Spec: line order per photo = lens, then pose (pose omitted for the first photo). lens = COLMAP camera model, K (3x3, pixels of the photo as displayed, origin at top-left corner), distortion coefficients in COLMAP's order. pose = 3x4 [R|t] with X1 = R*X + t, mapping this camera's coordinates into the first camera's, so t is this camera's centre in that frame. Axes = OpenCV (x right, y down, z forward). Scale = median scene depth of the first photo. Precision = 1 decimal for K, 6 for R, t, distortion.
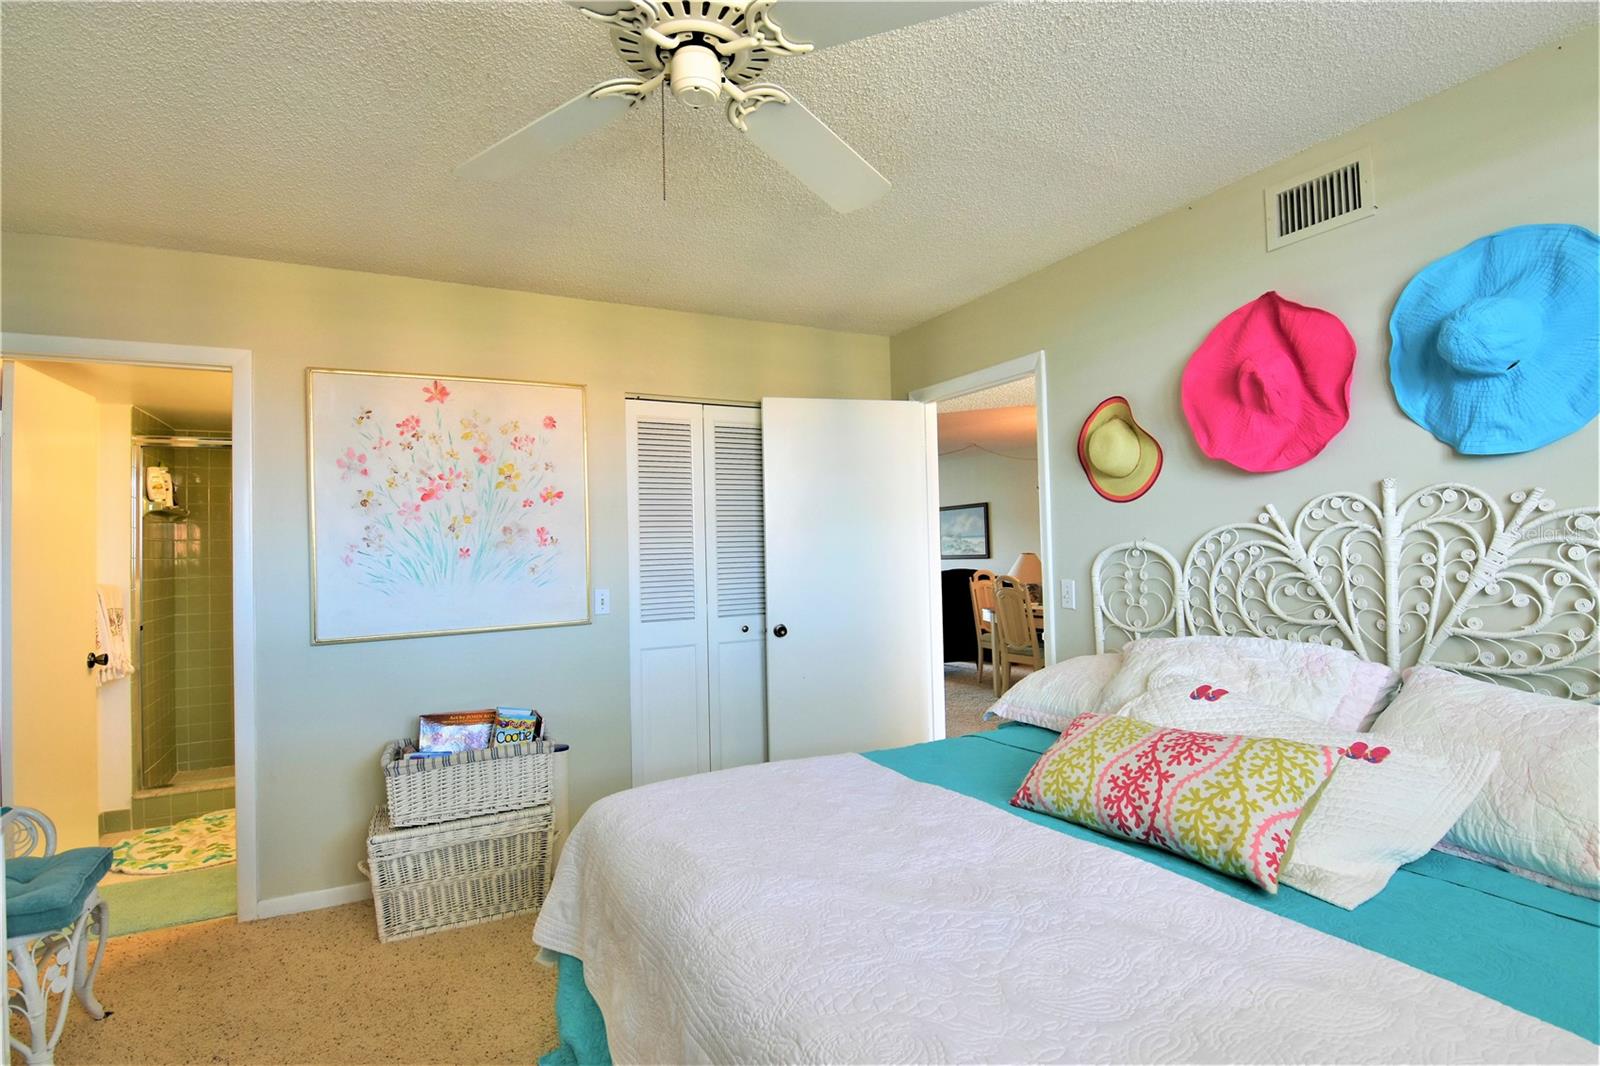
lens RADIAL K [[784.6, 0, 798.8], [0, 784.6, 525.1], [0, 0, 1]] dist [-0.000090, -0.015957]
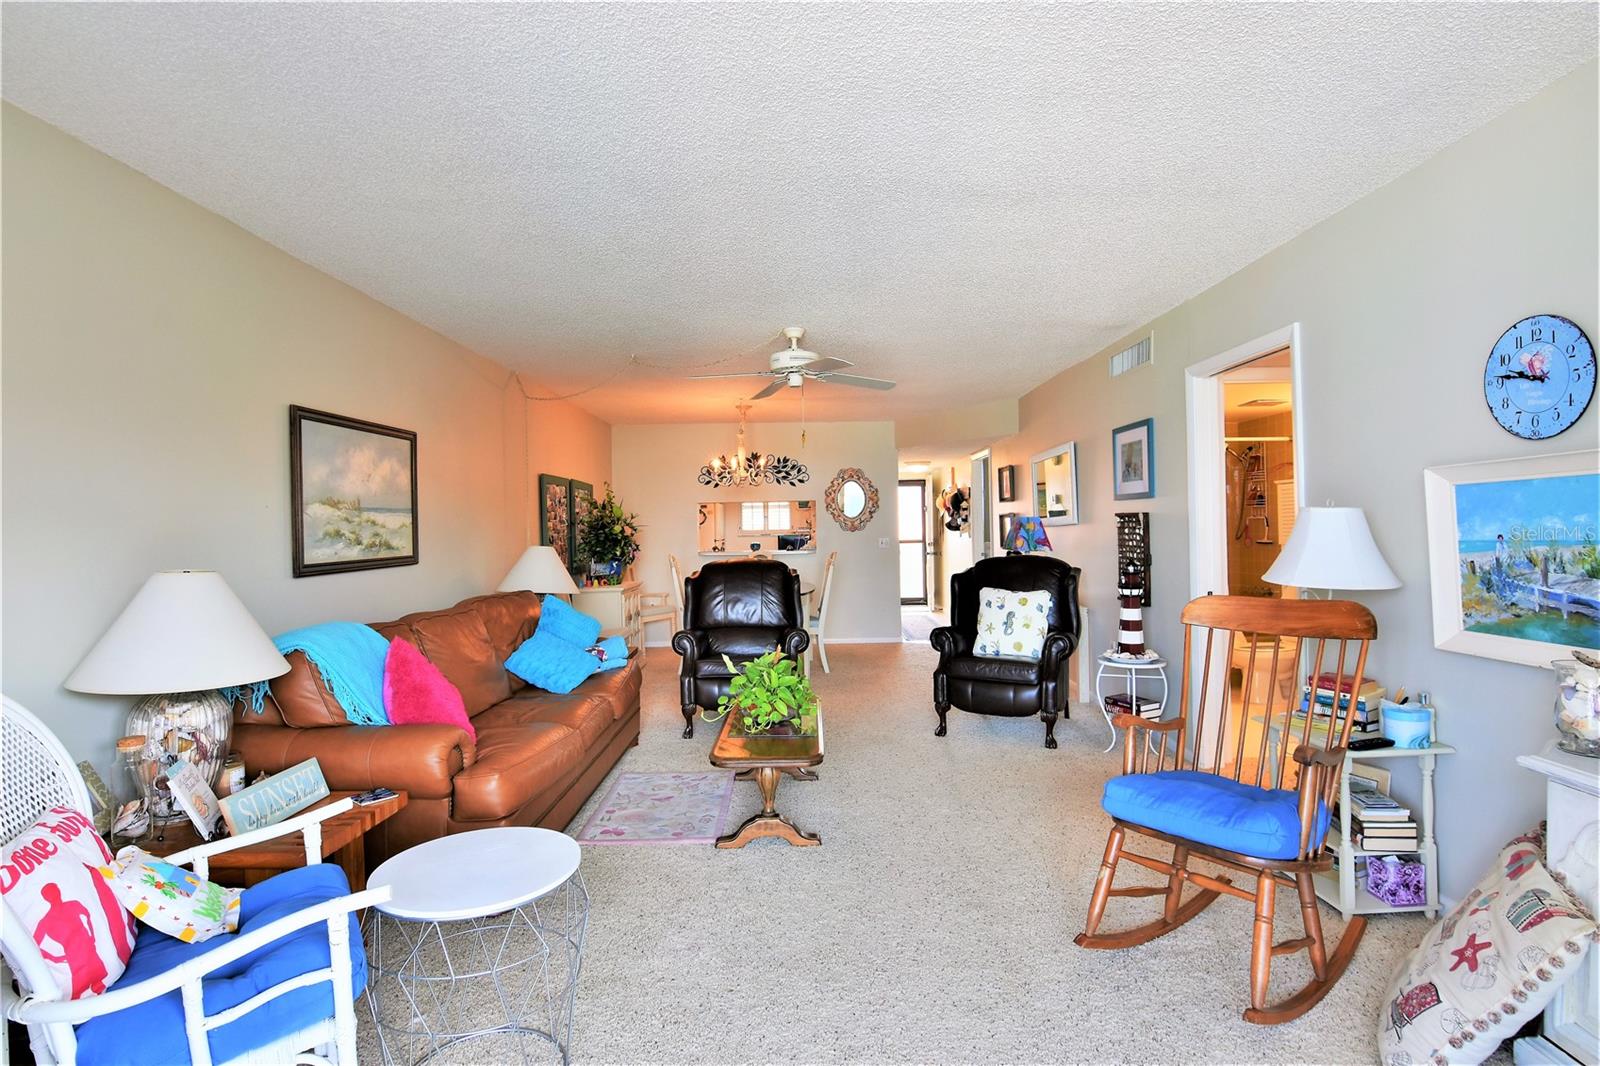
lens RADIAL K [[784.6, 0, 798.8], [0, 784.6, 525.1], [0, 0, 1]] dist [-0.000090, -0.015957]
pose [[-0.881082, 0.047836, 0.470538, -0.139709], [0.032371, 0.998638, -0.040909, 0.044954], [-0.471854, -0.020812, -0.881431, 1.267315]]
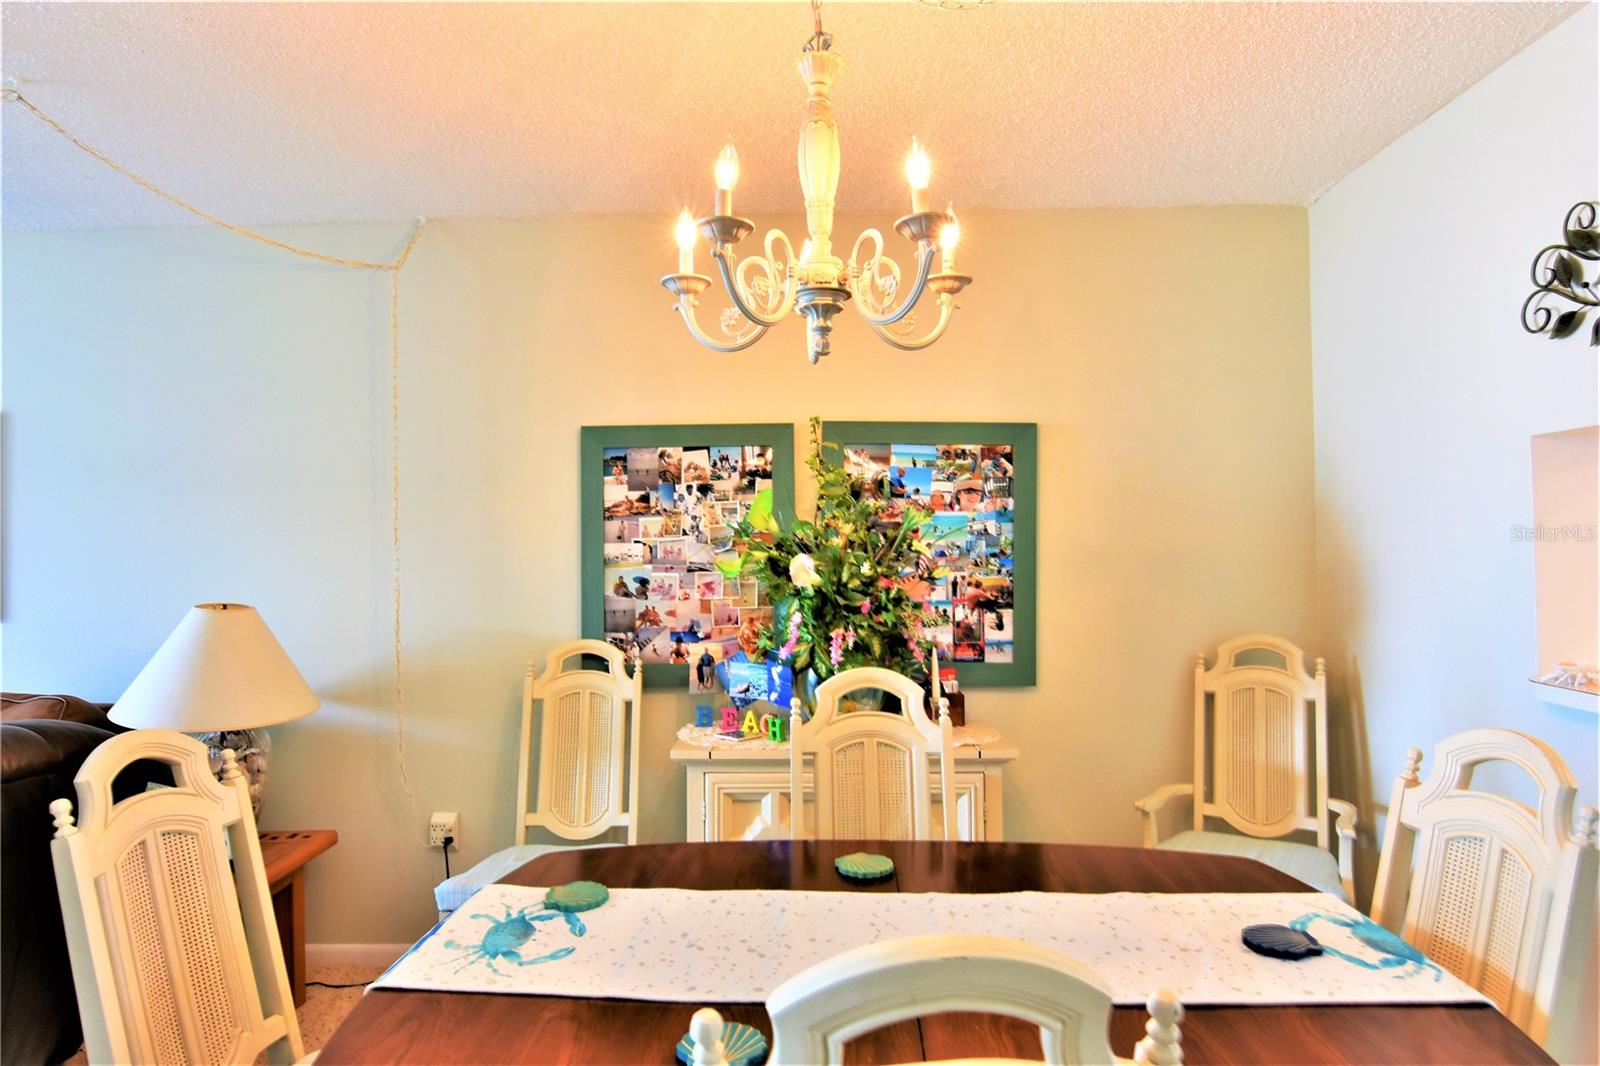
lens RADIAL K [[928.0, 0, 800.0], [0, 928.0, 533.0], [0, 0, 1]] dist [0.000420, -0.000799]
pose [[0.481309, 0.038138, 0.875721, 0.099394], [-0.025981, 0.999235, -0.029237, 0.014230], [-0.876166, -0.008680, 0.481931, 0.603514]]
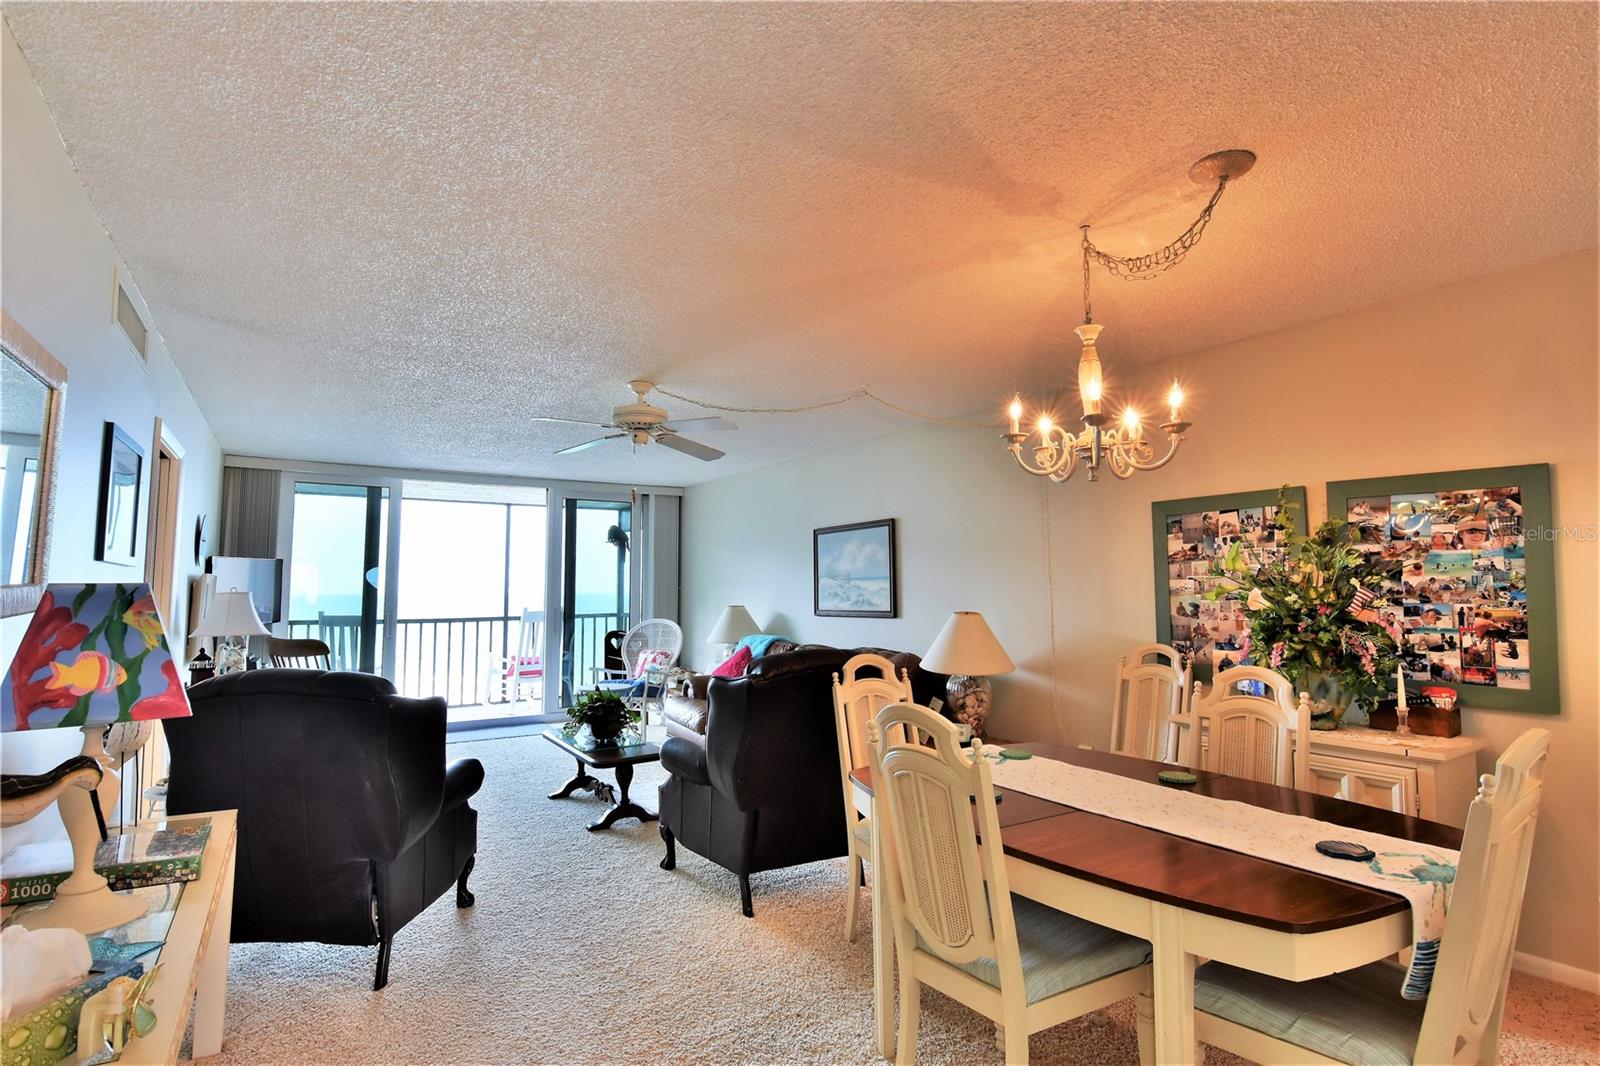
lens RADIAL K [[784.6, 0, 798.8], [0, 784.6, 525.1], [0, 0, 1]] dist [-0.000090, -0.015957]
pose [[0.995522, 0.028652, 0.090086, 0.120411], [-0.023462, 0.998032, -0.058150, 0.010337], [-0.091574, 0.055776, 0.994235, 0.442343]]
